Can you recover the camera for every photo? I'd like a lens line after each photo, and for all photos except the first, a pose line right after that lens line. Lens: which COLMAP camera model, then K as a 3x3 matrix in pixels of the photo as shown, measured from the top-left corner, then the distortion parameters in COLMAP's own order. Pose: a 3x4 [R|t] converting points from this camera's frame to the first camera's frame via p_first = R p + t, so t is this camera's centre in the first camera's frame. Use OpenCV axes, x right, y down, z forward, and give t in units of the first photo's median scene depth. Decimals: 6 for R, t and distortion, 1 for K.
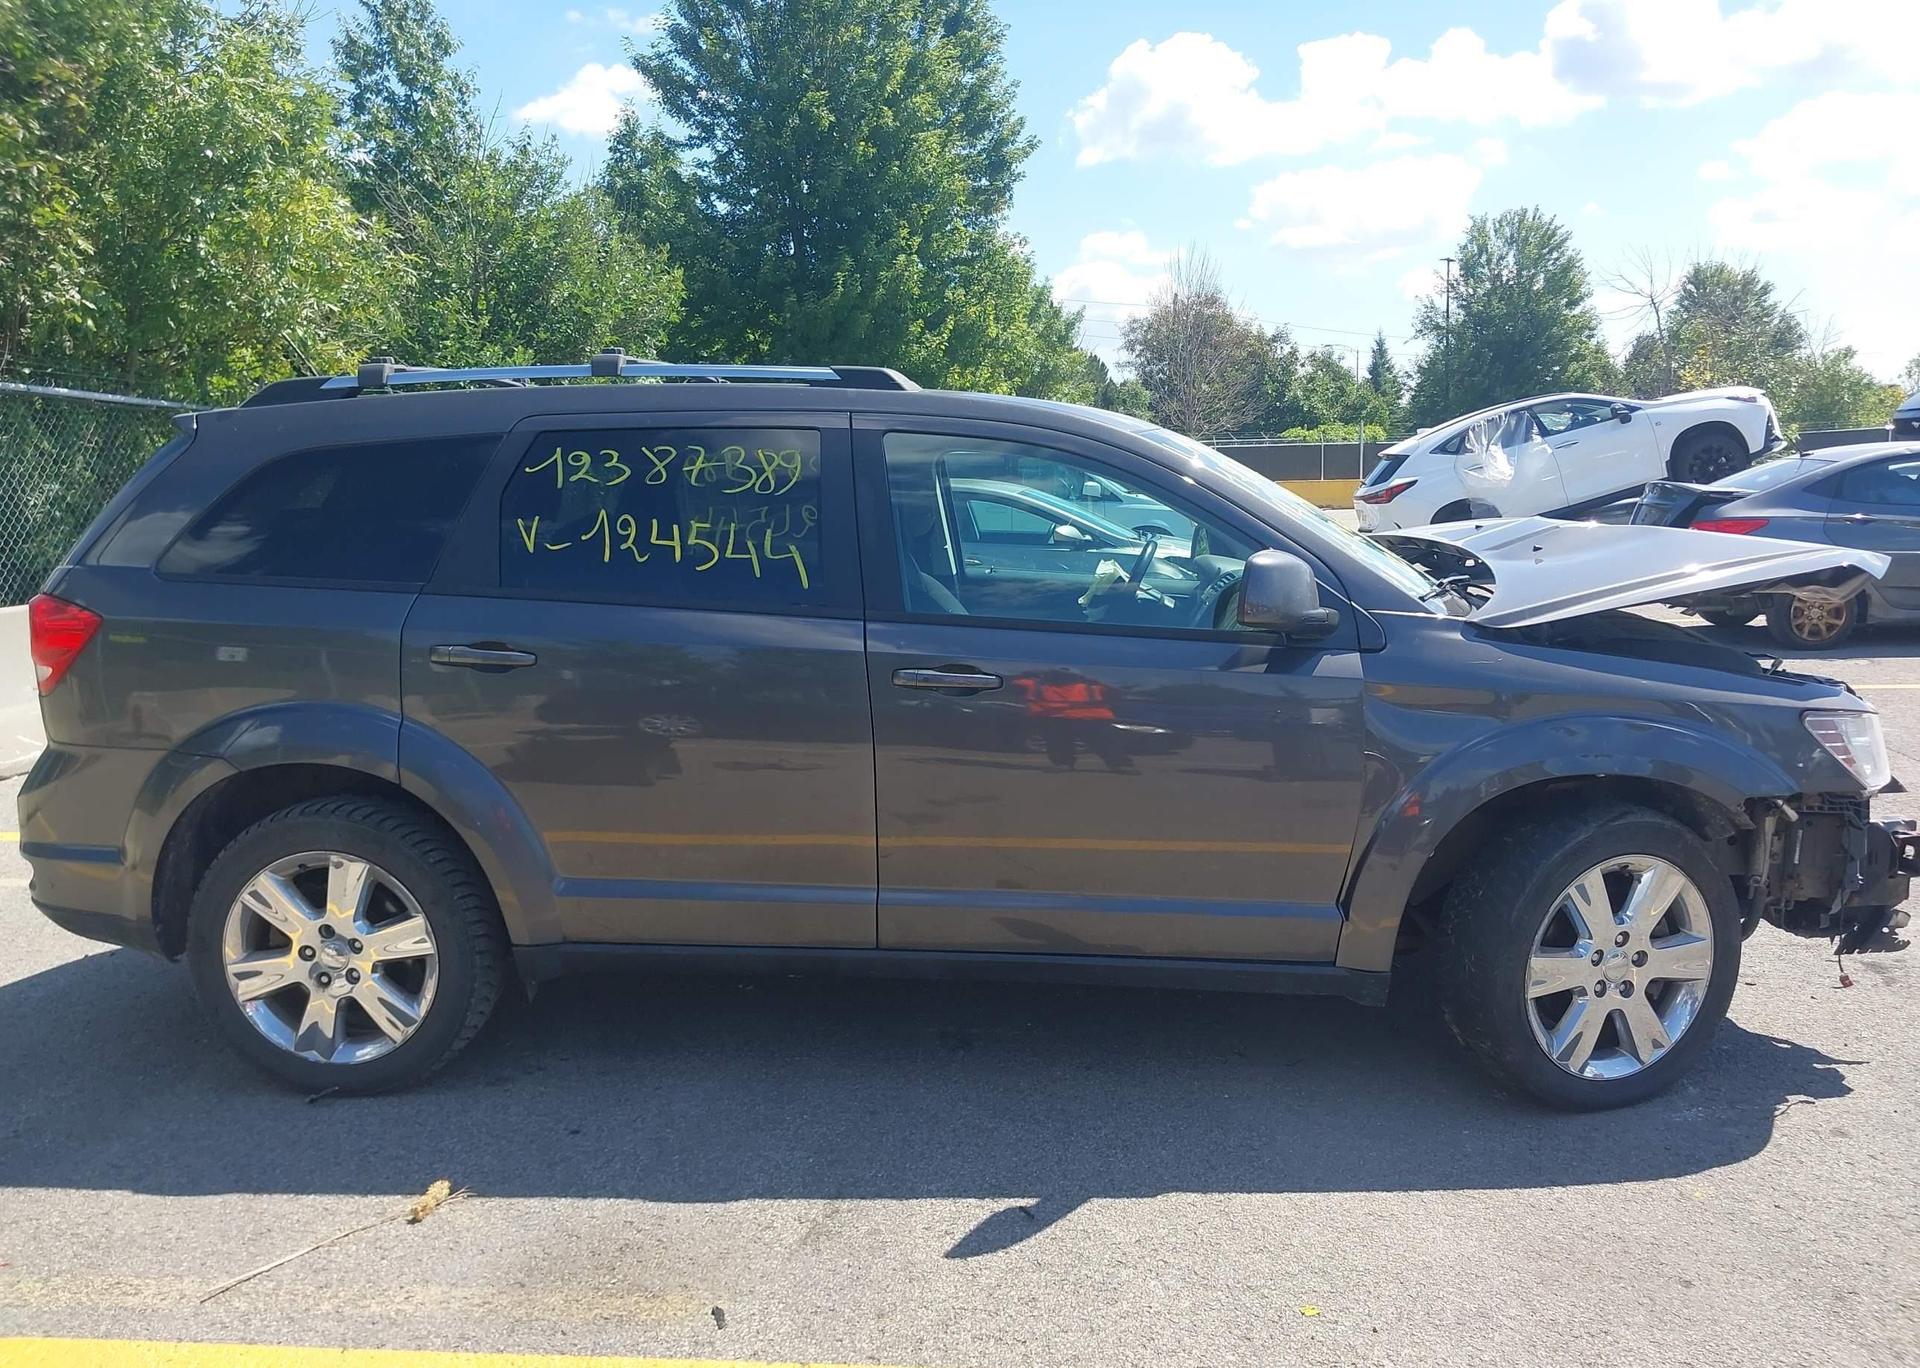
lens RADIAL K [[1529.7, 0, 960.0], [0, 1529.7, 684.0], [0, 0, 1]] dist [0.017337, -0.034850]
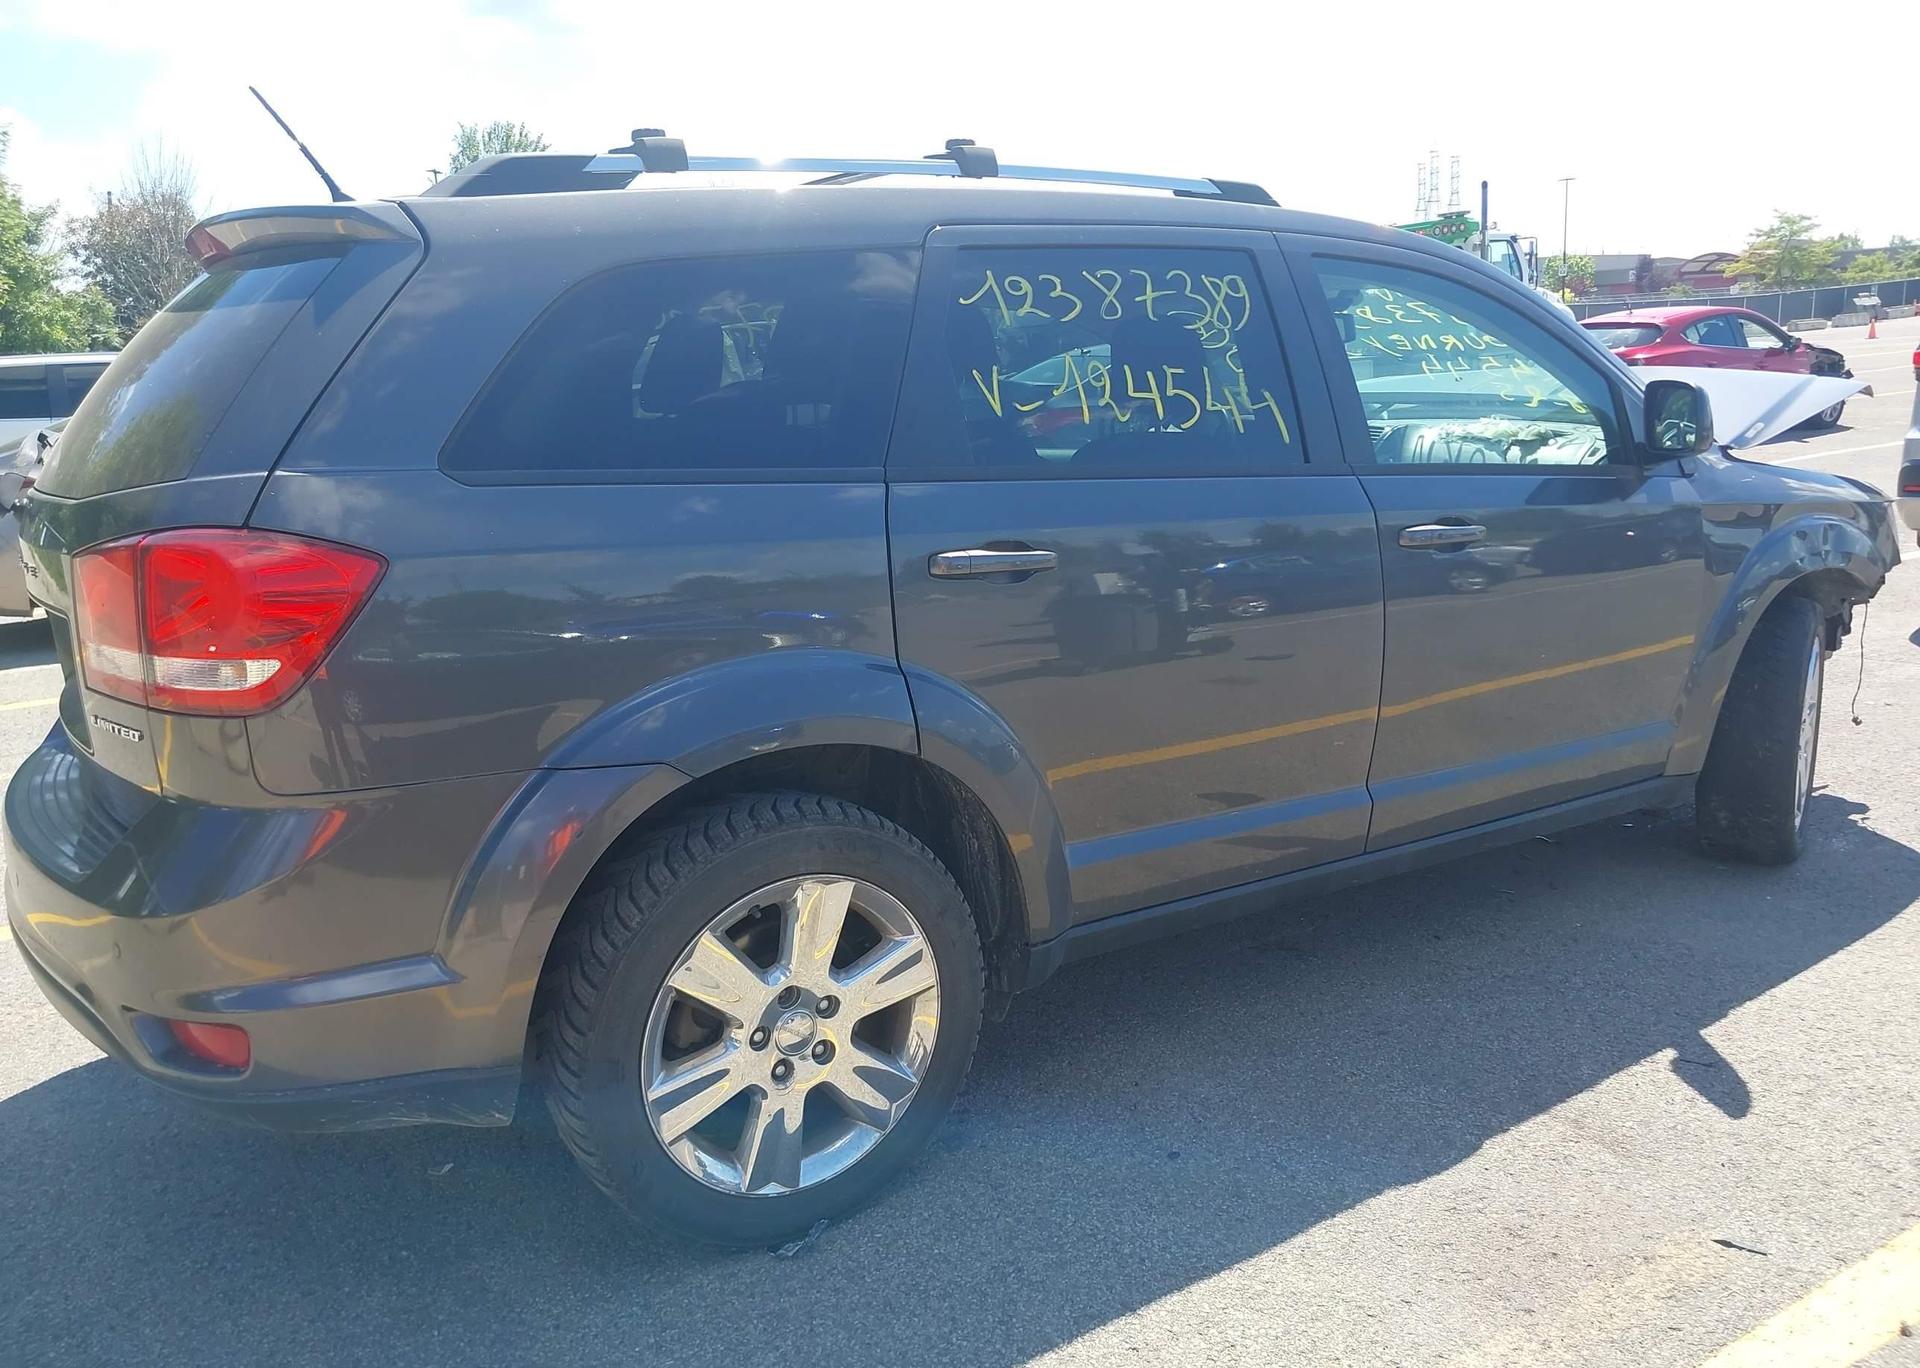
lens RADIAL K [[1530.2, 0, 974.7], [0, 1530.2, 689.1], [0, 0, 1]] dist [-0.005666, 0.002031]
pose [[0.782737, -0.137541, 0.606964, -0.739646], [0.106111, 0.990487, 0.087609, -0.021111], [-0.613240, -0.004169, 0.789885, 0.428692]]
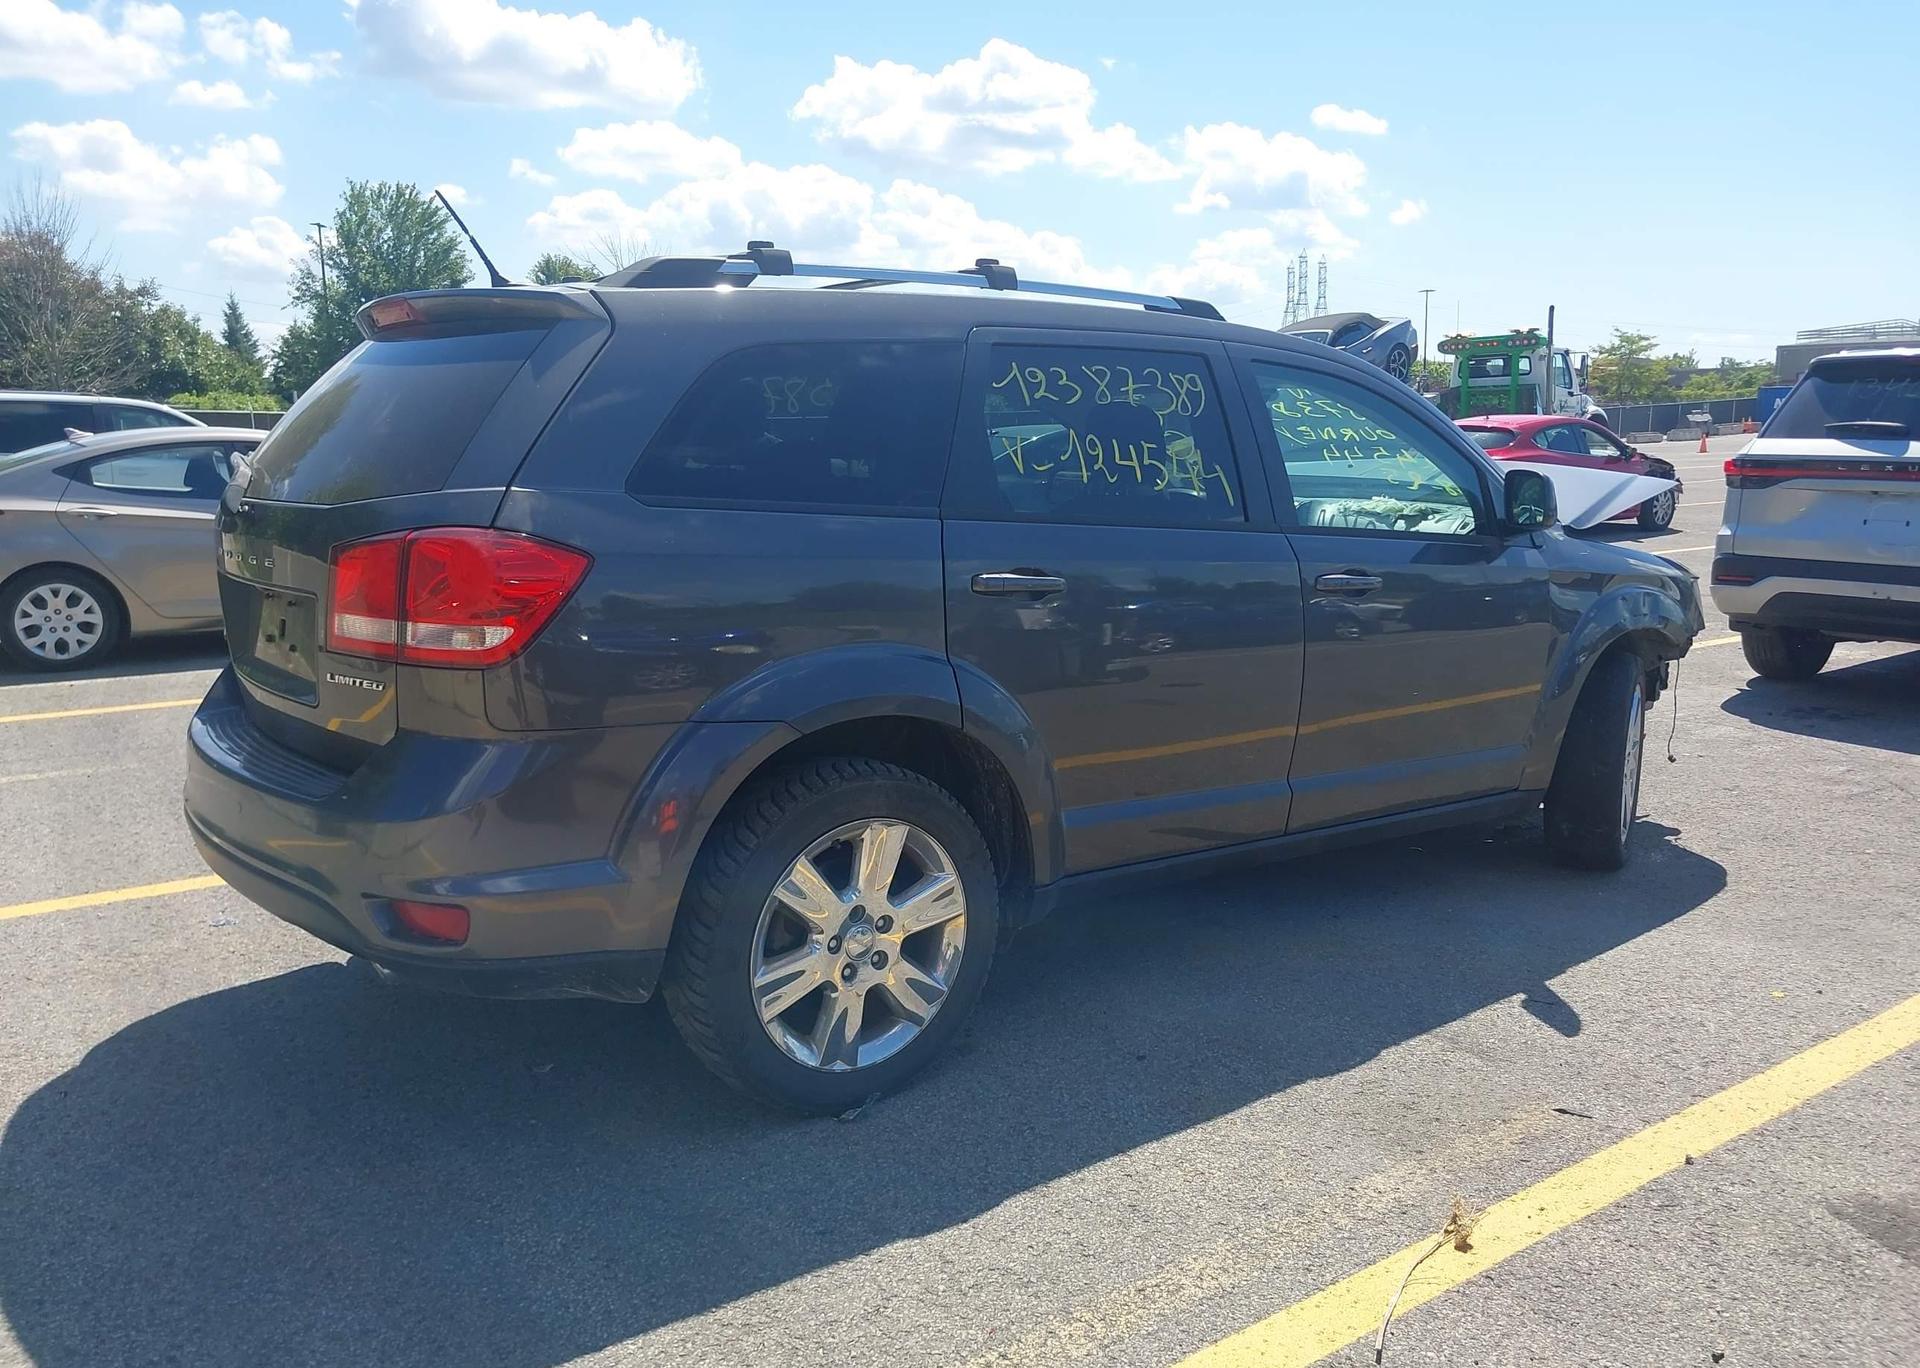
lens RADIAL K [[1529.7, 0, 960.0], [0, 1529.7, 684.0], [0, 0, 1]] dist [0.017337, -0.034850]
pose [[0.735736, -0.081243, 0.672378, -0.940484], [0.072465, 0.996523, 0.041117, 0.002501], [-0.673381, 0.018472, 0.739065, 0.329970]]
